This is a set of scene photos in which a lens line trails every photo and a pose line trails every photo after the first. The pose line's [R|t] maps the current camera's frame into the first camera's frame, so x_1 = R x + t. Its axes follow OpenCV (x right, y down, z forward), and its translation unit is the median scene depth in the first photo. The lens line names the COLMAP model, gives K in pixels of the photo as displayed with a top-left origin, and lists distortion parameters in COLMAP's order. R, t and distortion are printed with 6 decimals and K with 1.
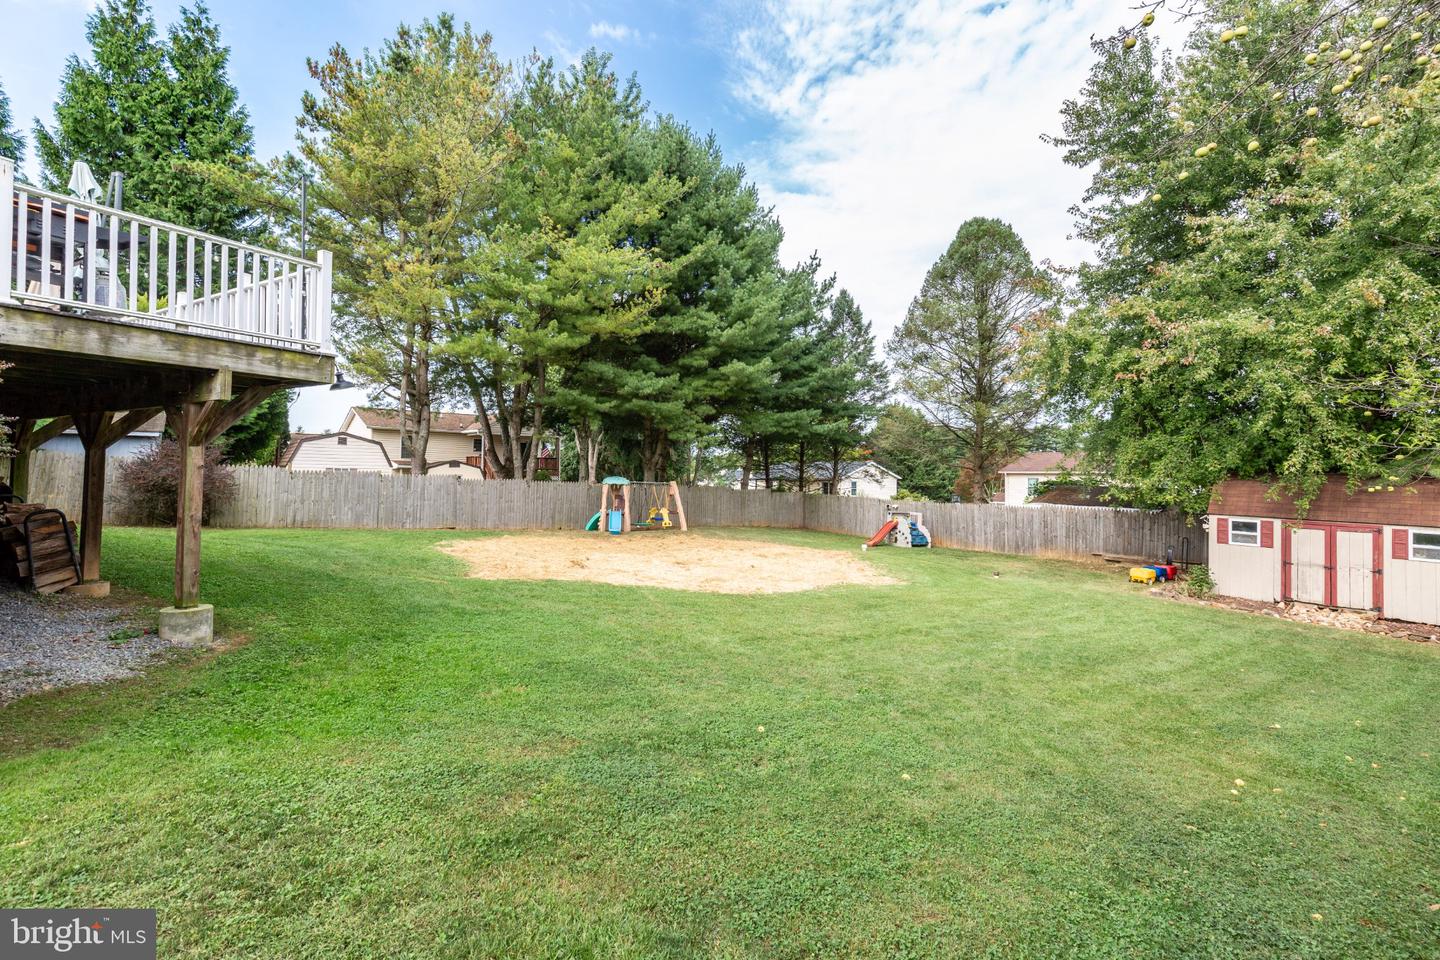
lens RADIAL K [[651.3, 0, 723.8], [0, 651.3, 471.5], [0, 0, 1]] dist [0.000898, -0.000005]
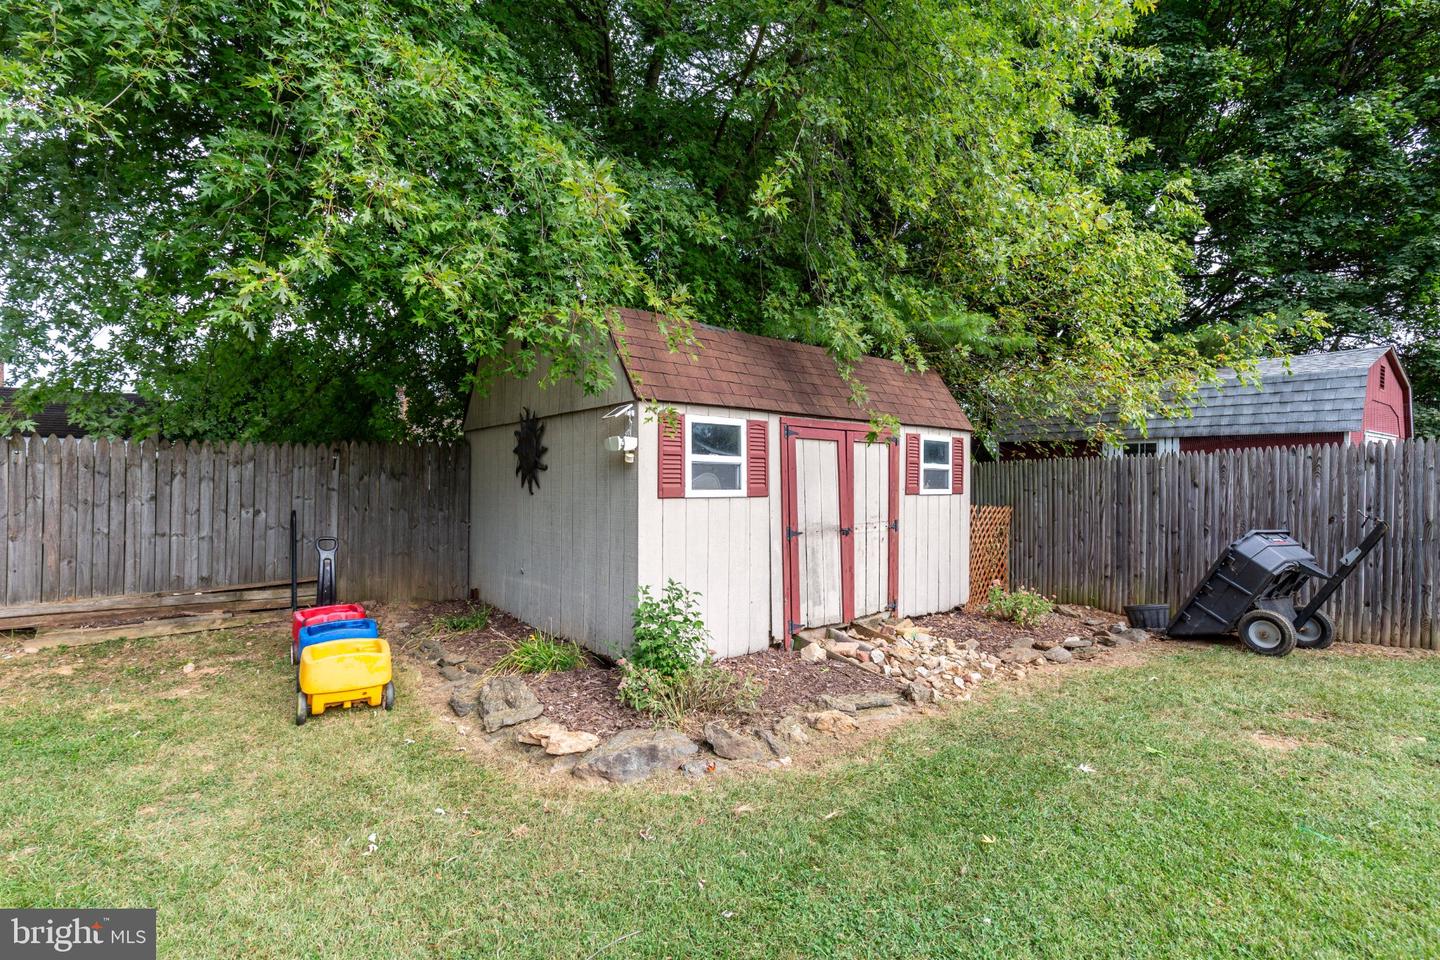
lens RADIAL K [[651.3, 0, 723.8], [0, 651.3, 471.5], [0, 0, 1]] dist [0.000898, -0.000005]
pose [[-0.010344, -0.015875, 0.999820, 0.475361], [-0.004925, 0.999863, 0.015825, 0.095952], [-0.999934, -0.004760, -0.010421, 1.006731]]
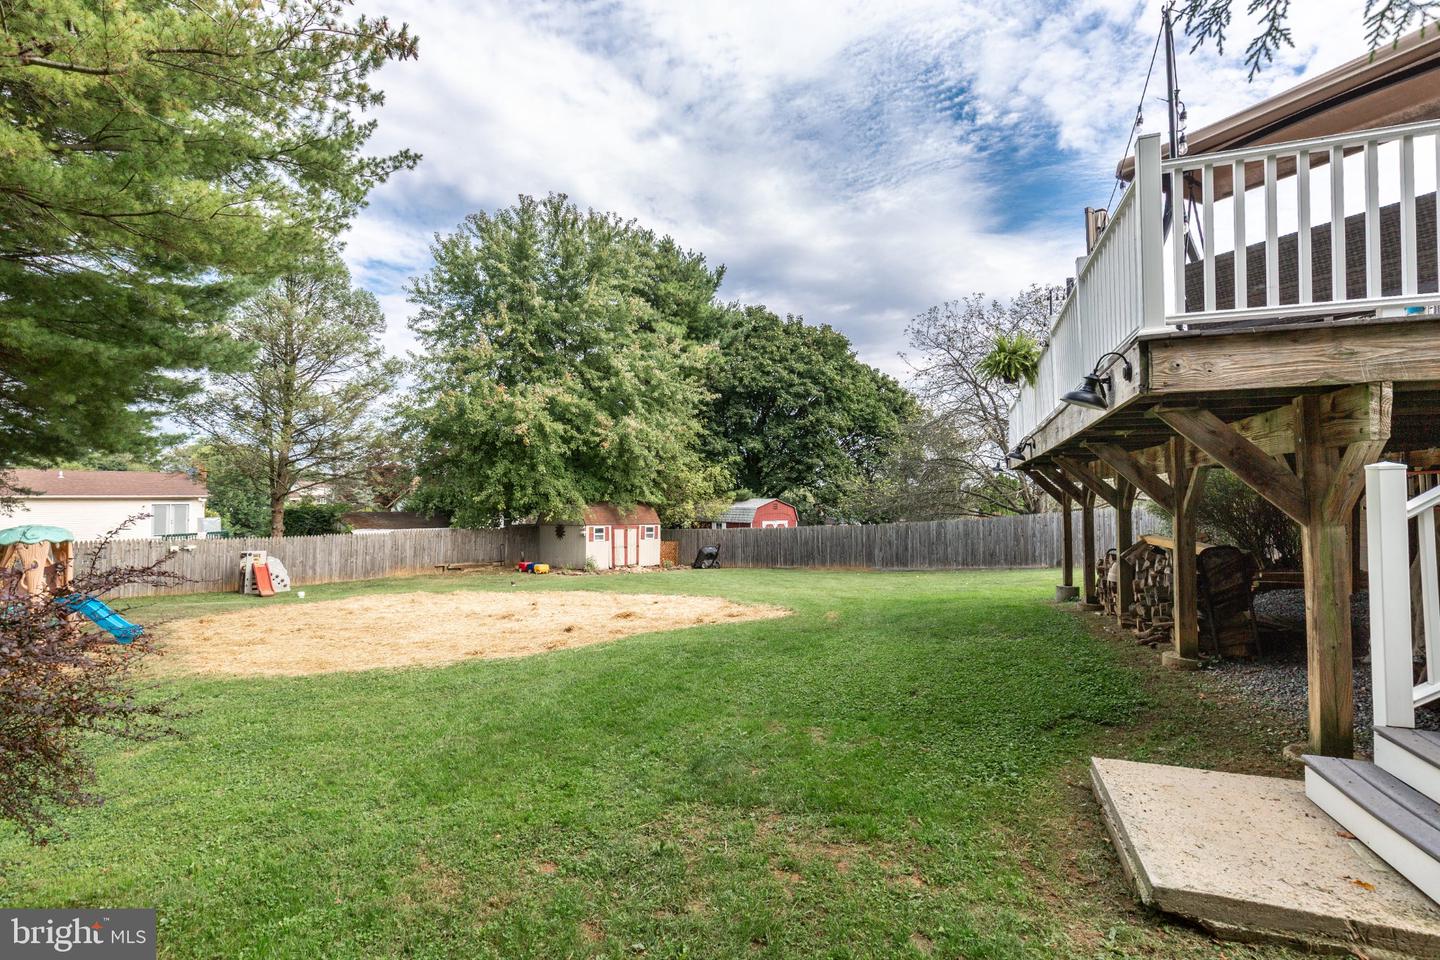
lens RADIAL K [[651.3, 0, 723.8], [0, 651.3, 471.5], [0, 0, 1]] dist [0.000898, -0.000005]
pose [[-0.182310, 0.039050, 0.982465, -1.110257], [-0.005273, 0.999158, -0.040691, -0.010866], [-0.983227, -0.012598, -0.181950, 0.997798]]
